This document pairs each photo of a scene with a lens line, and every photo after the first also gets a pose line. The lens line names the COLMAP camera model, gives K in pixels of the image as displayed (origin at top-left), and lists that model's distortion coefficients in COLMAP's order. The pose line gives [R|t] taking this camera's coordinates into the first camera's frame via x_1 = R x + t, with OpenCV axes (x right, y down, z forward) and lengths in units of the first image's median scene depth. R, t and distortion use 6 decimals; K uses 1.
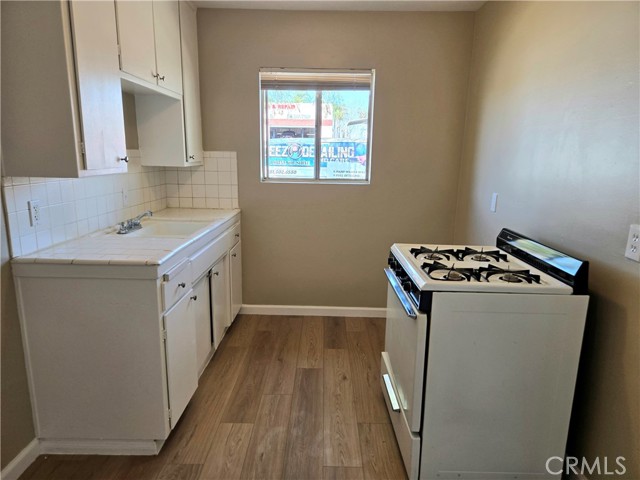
lens RADIAL K [[433.0, 0, 316.8], [0, 433.0, 248.1], [0, 0, 1]] dist [0.061931, -0.057089]
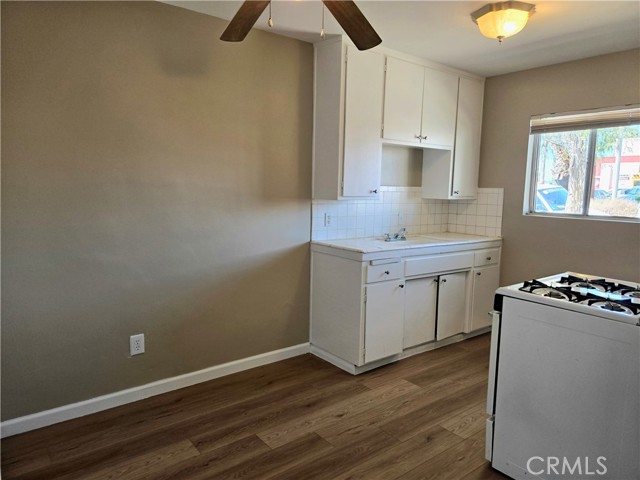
lens RADIAL K [[433.0, 0, 316.8], [0, 433.0, 248.1], [0, 0, 1]] dist [0.061931, -0.057089]
pose [[0.620245, 0.108014, -0.776936, 0.521465], [-0.180409, 0.983565, -0.007283, 0.041209], [0.763380, 0.144683, 0.629538, -0.112658]]
